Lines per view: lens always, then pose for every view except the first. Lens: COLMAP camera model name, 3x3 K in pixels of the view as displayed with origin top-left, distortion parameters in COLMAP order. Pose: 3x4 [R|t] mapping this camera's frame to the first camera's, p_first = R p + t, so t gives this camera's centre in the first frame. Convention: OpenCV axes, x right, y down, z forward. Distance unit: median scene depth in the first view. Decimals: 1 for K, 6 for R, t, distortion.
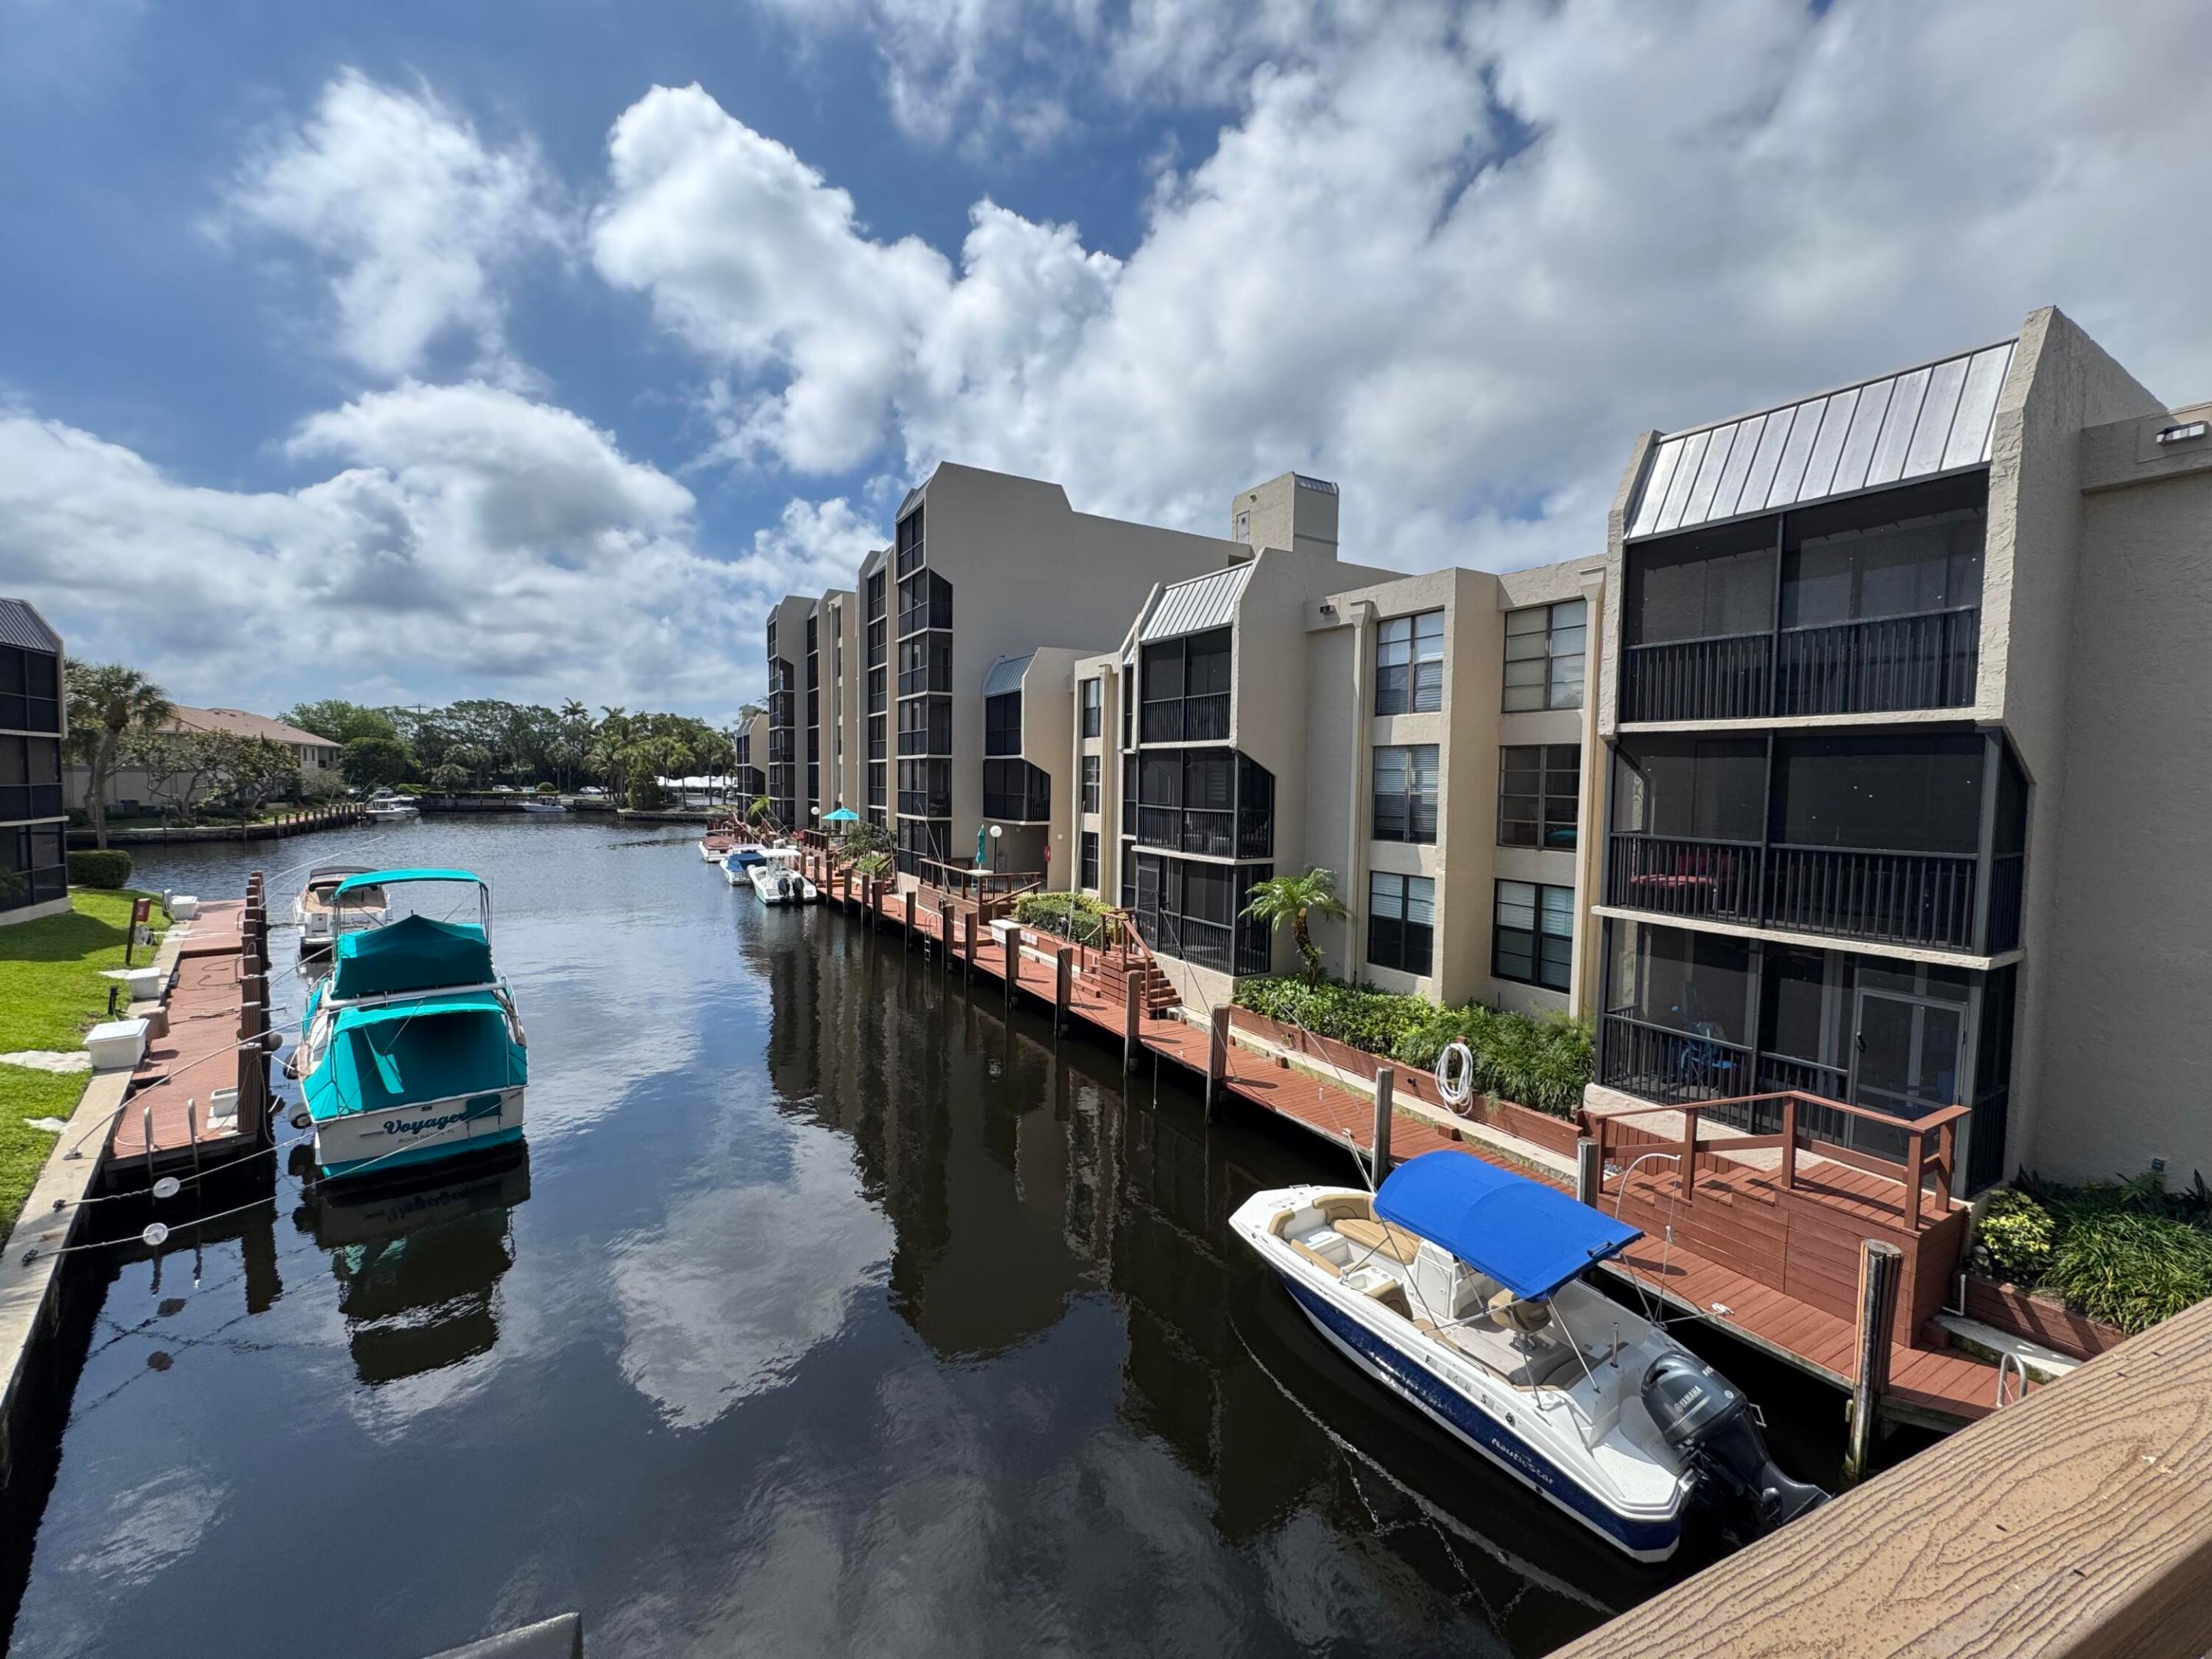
lens RADIAL K [[890.8, 0, 1112.7], [0, 890.8, 828.8], [0, 0, 1]] dist [-0.001232, -0.000138]
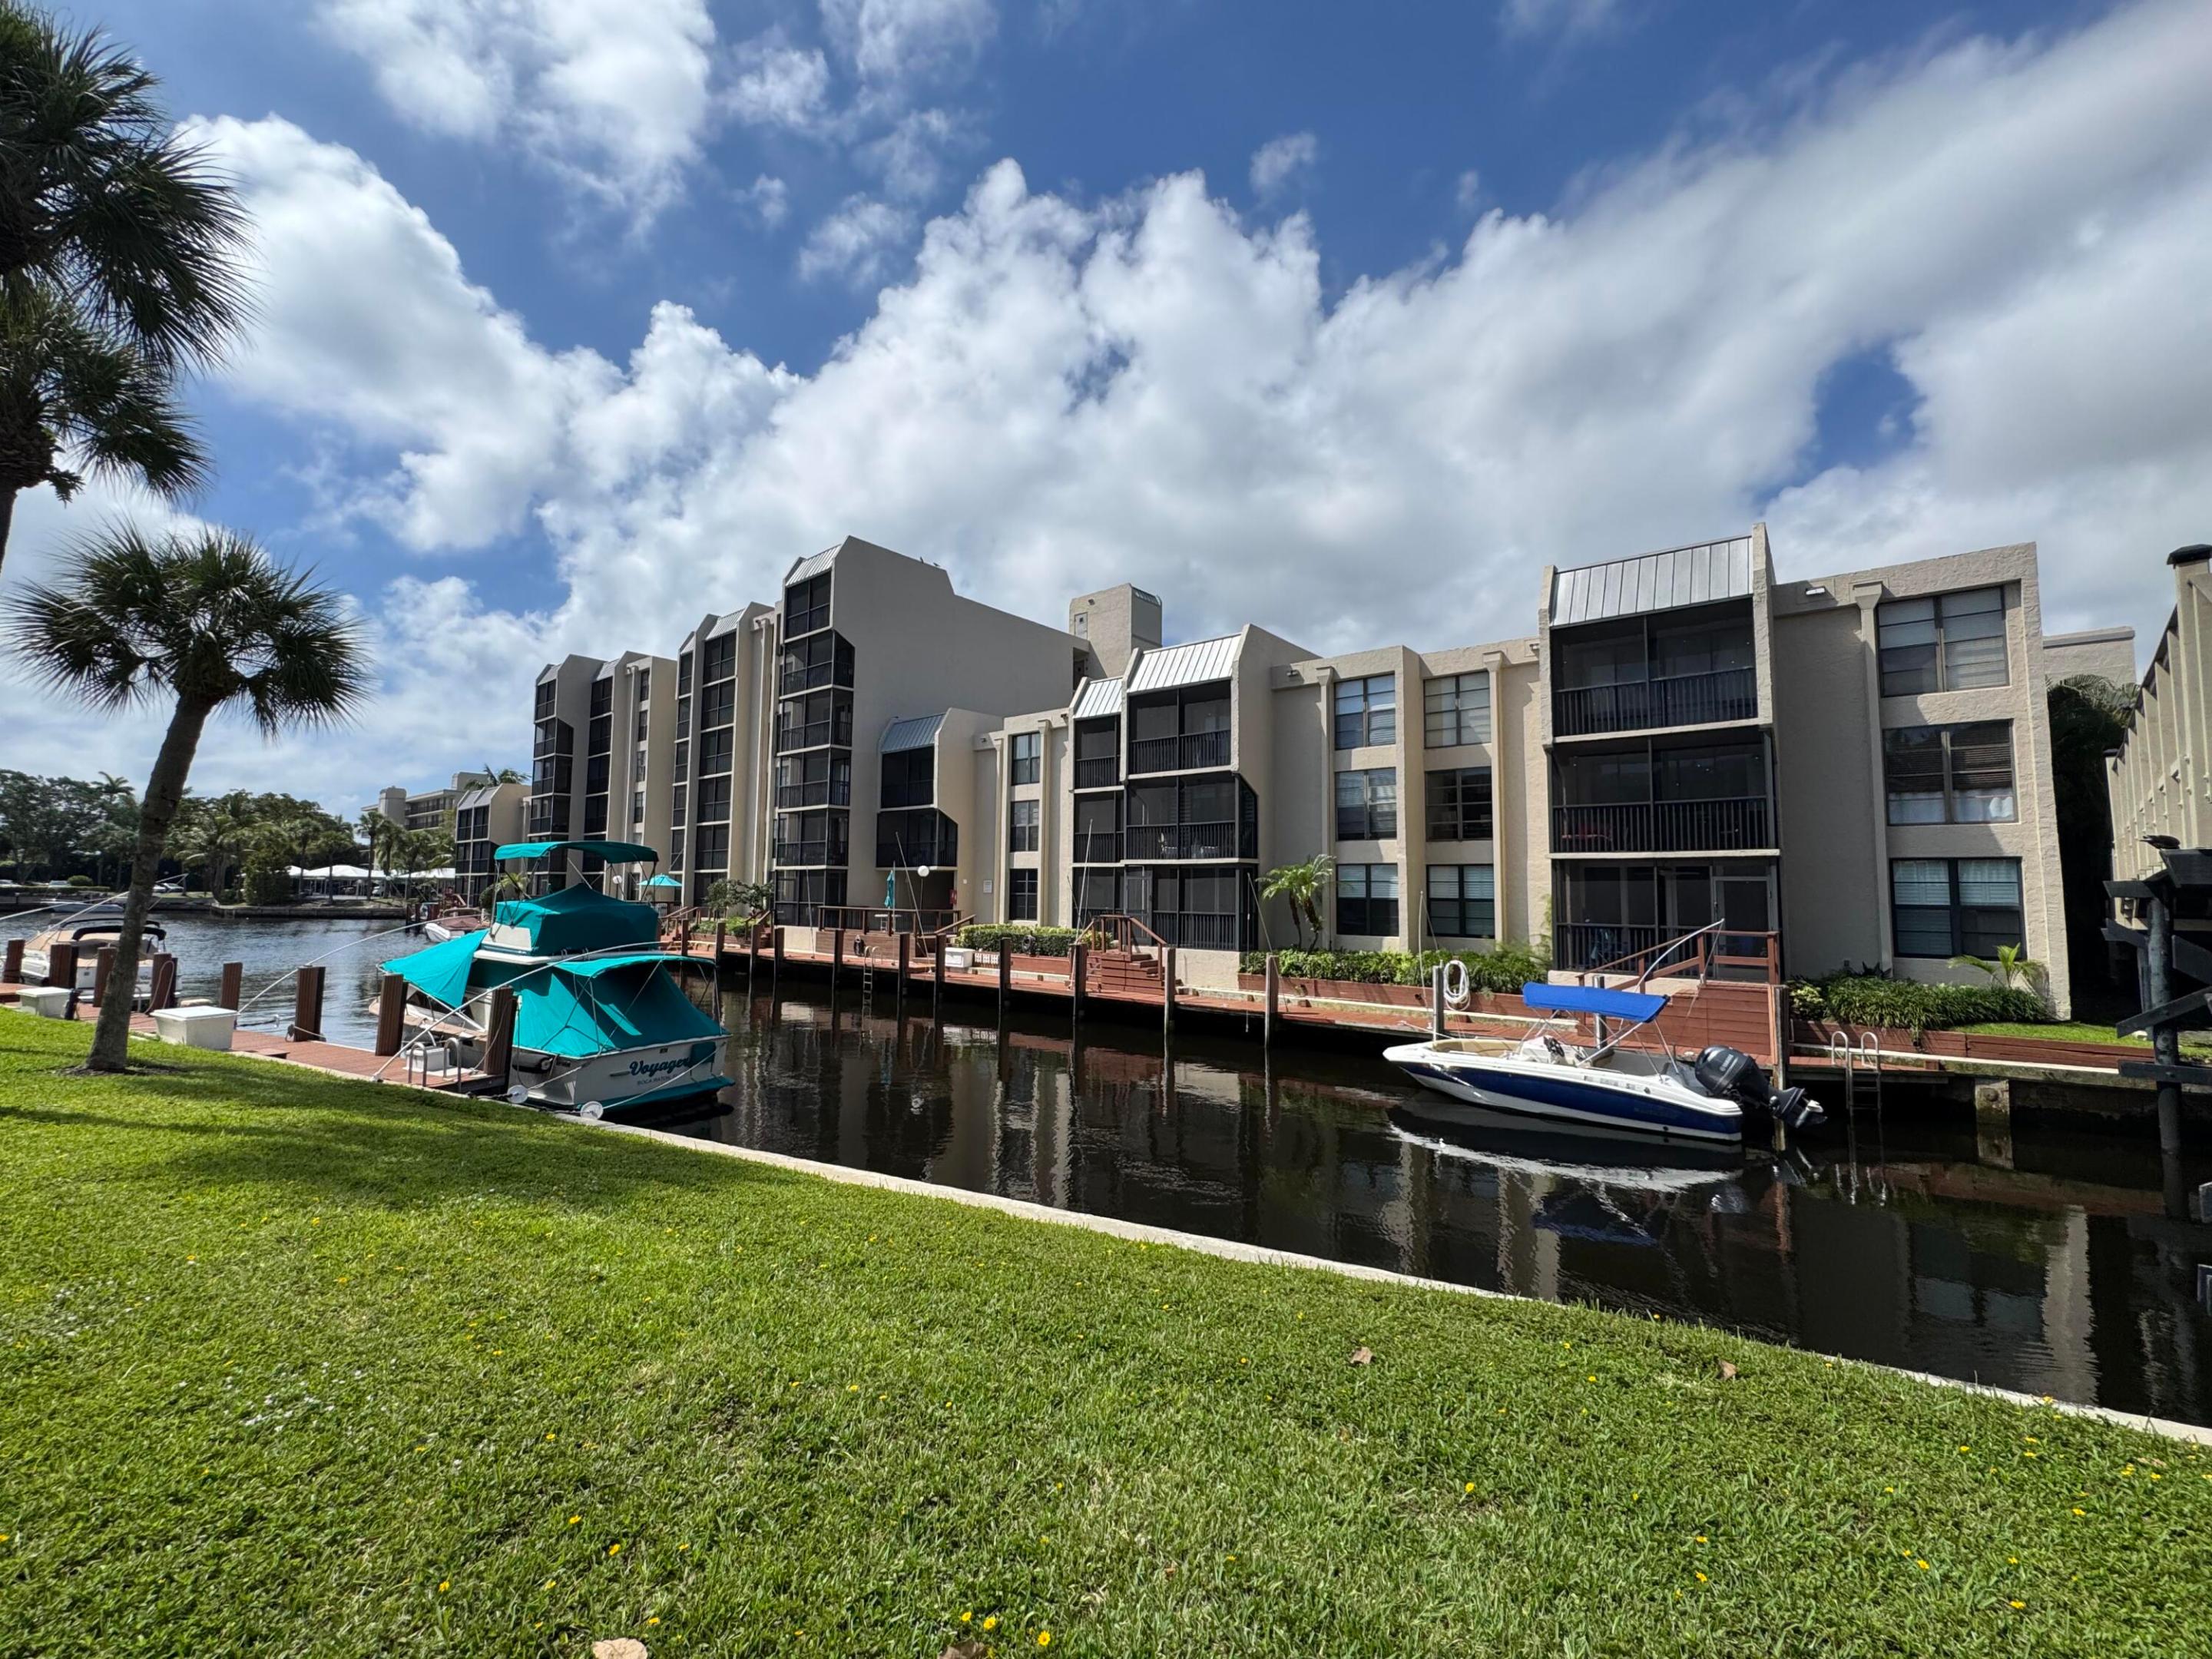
lens RADIAL K [[901.6, 0, 1102.9], [0, 901.6, 831.5], [0, 0, 1]] dist [-0.000881, 0.000023]
pose [[0.938399, 0.020569, 0.344942, -0.523251], [0.023380, 0.992160, -0.122768, 0.160653], [-0.344763, 0.123270, 0.930561, -0.145595]]
